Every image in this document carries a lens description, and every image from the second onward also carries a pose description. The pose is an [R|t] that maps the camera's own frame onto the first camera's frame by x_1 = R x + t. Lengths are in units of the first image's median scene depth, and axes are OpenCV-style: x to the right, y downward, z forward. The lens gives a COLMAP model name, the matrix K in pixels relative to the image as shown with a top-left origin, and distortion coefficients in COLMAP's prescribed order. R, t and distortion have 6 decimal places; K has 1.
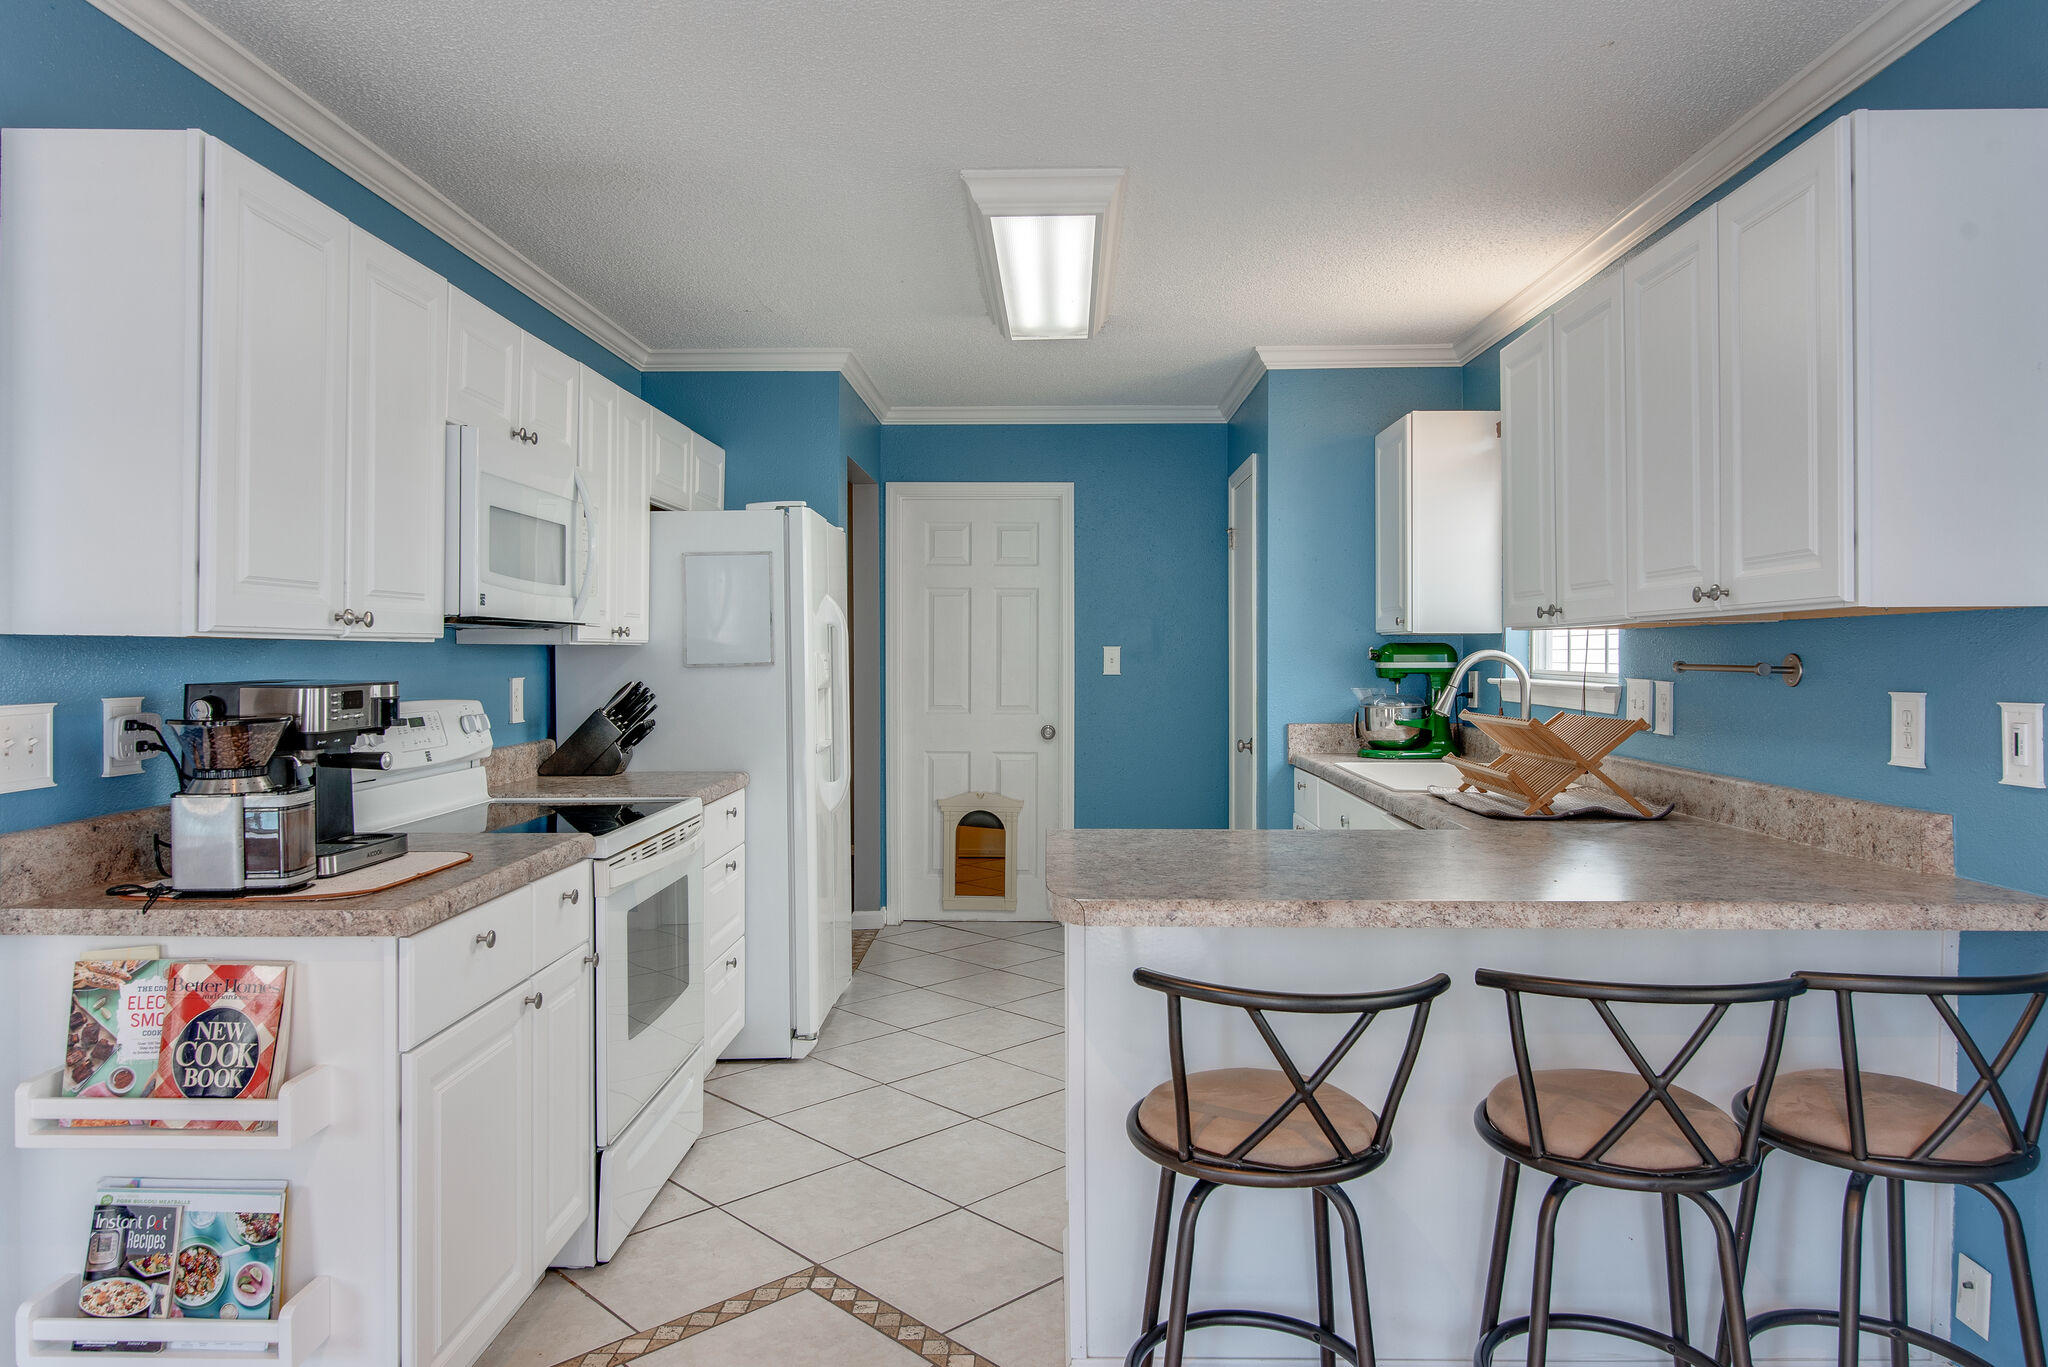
lens RADIAL K [[1242.9, 0, 1022.0], [0, 1242.9, 668.2], [0, 0, 1]] dist [0.003558, 0.002429]
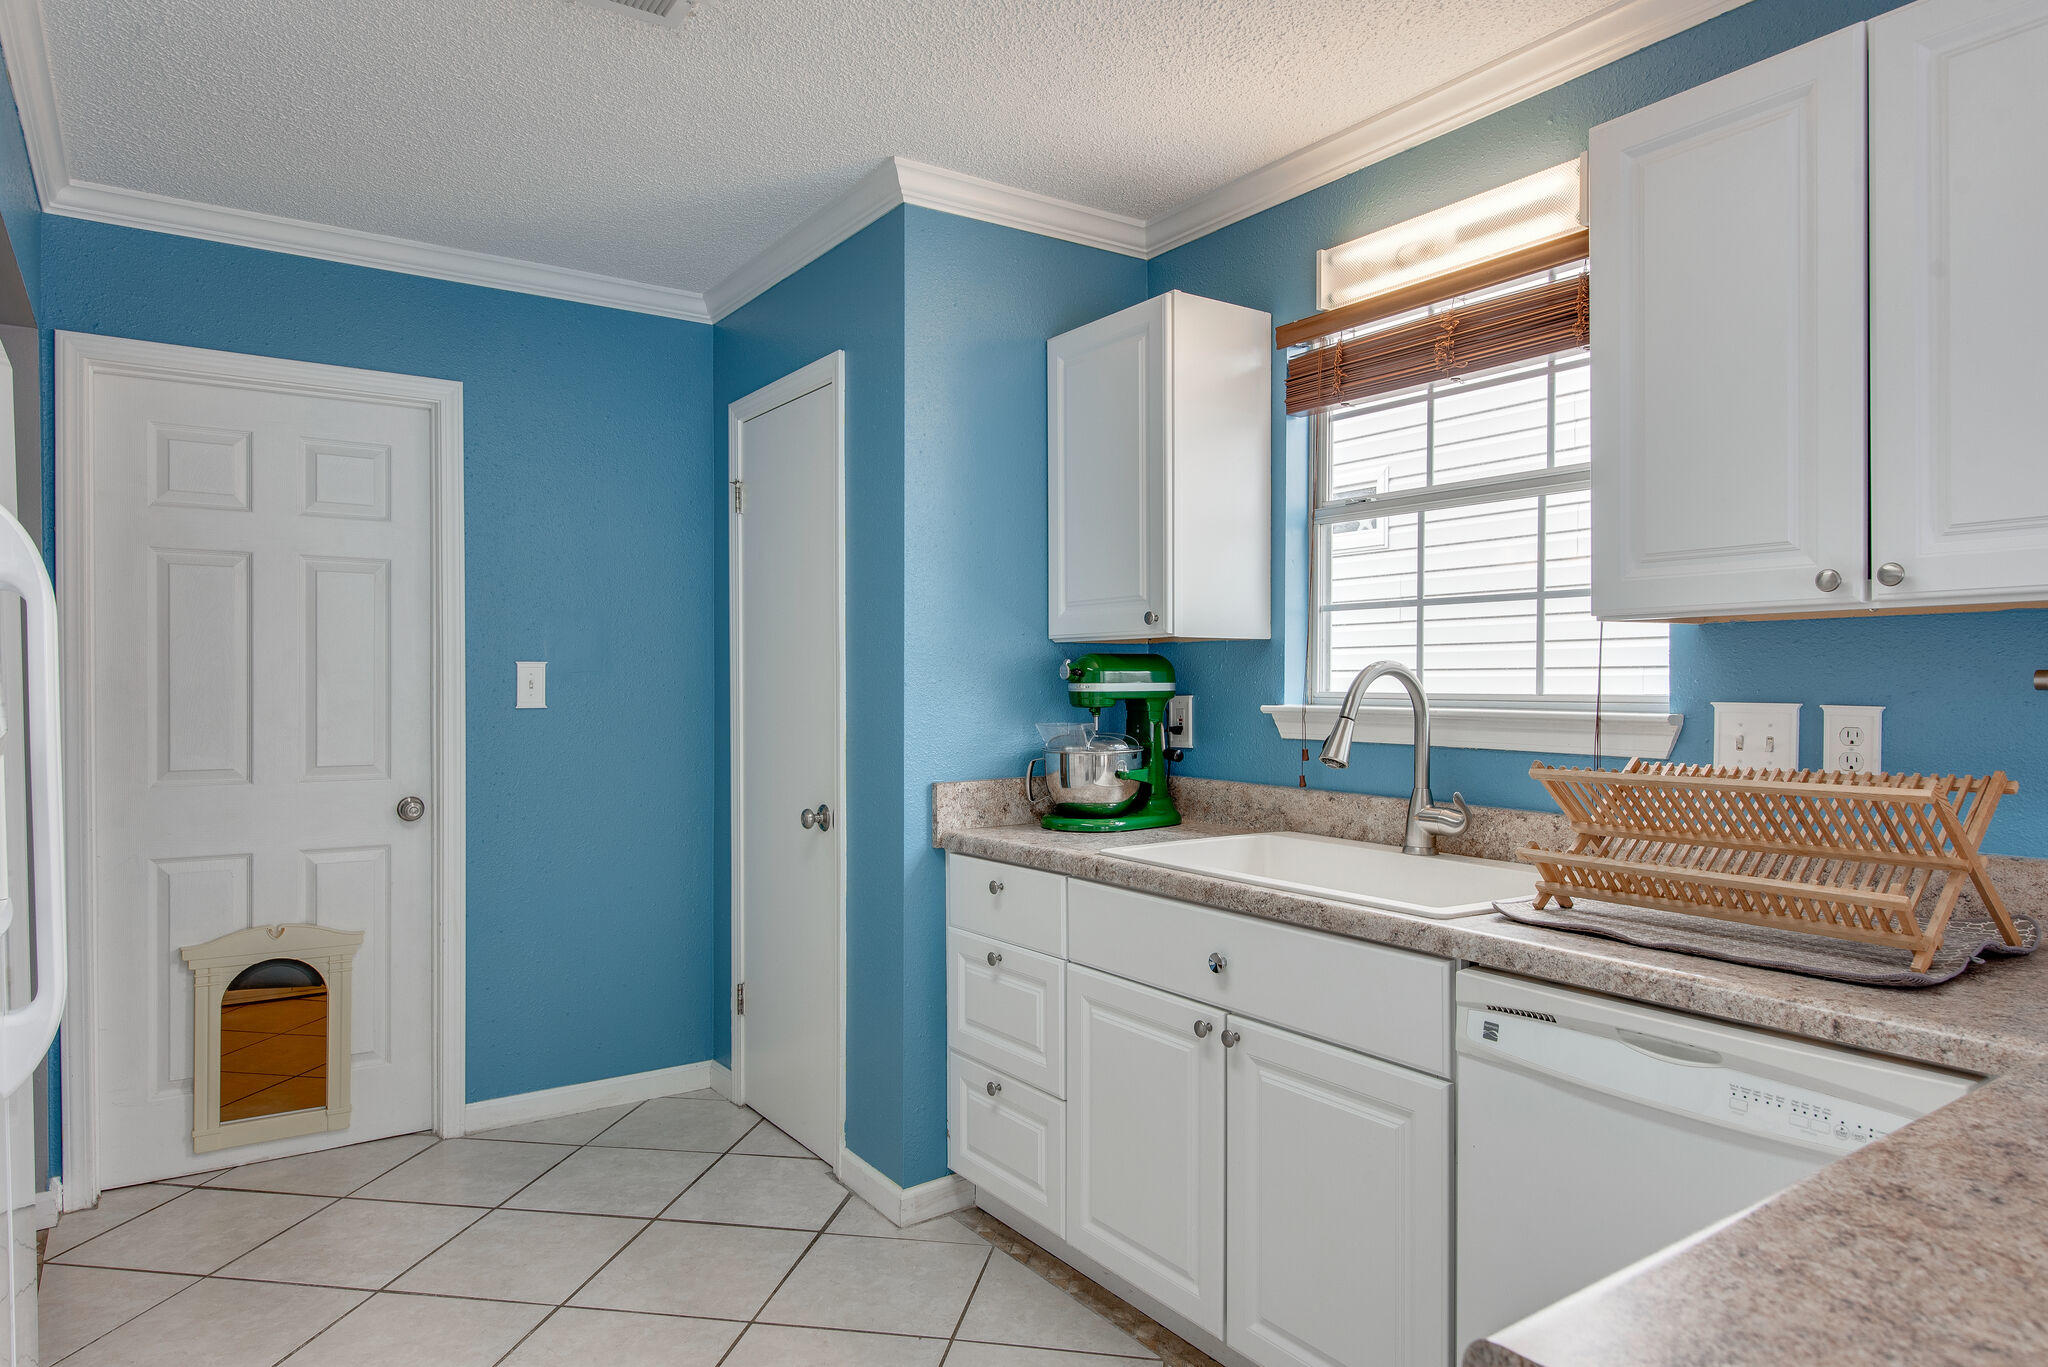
lens RADIAL K [[1242.9, 0, 1022.9], [0, 1242.9, 691.8], [0, 0, 1]] dist [0.003558, 0.002429]
pose [[0.813115, -0.007059, 0.582061, -0.110756], [0.009303, 0.999956, -0.000869, 0.000062], [-0.582029, 0.006122, 0.813145, 0.470760]]
